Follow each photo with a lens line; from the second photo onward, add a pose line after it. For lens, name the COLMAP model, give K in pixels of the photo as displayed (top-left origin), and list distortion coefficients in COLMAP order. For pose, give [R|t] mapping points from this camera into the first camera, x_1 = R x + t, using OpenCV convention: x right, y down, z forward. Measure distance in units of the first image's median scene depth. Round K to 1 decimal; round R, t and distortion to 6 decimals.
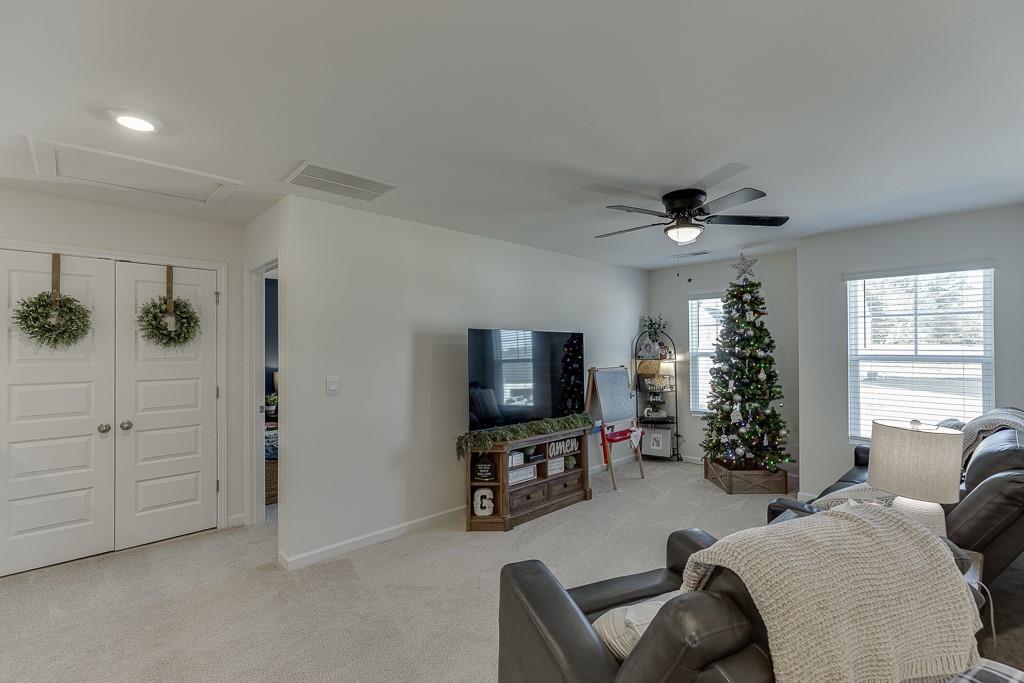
lens RADIAL K [[457.1, 0, 518.8], [0, 457.1, 342.8], [0, 0, 1]] dist [0.006804, -0.000068]
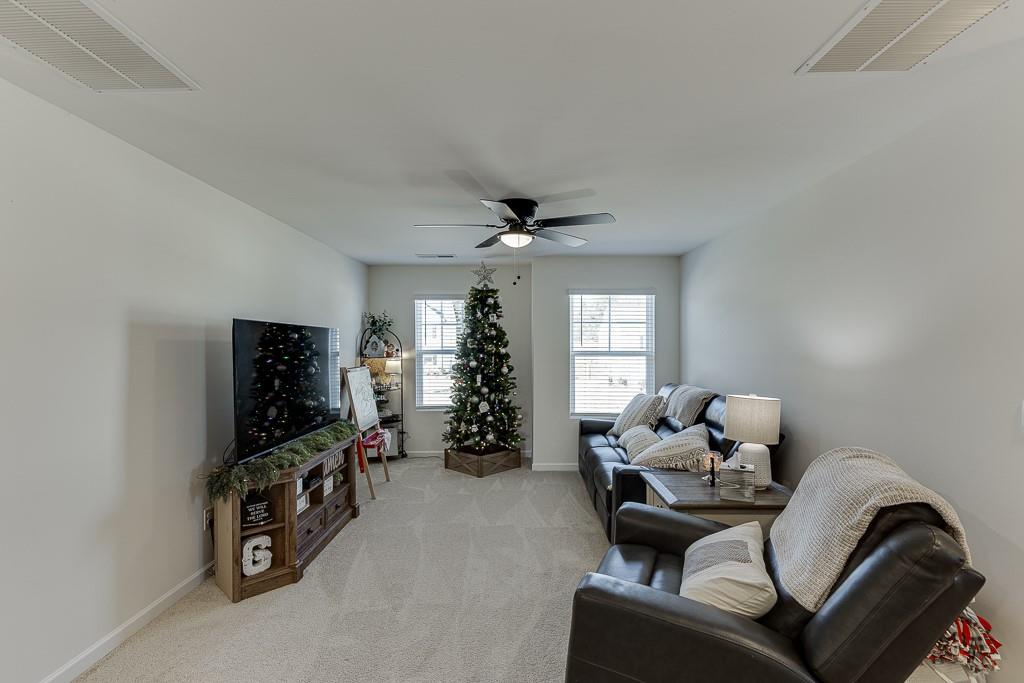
lens RADIAL K [[444.4, 0, 559.4], [0, 444.4, 343.4], [0, 0, 1]] dist [0.002129, -0.000107]
pose [[0.707494, 0.004553, 0.706705, -0.170278], [-0.008723, 0.999959, 0.002290, 0.001091], [-0.706665, -0.007785, 0.707505, 0.106677]]
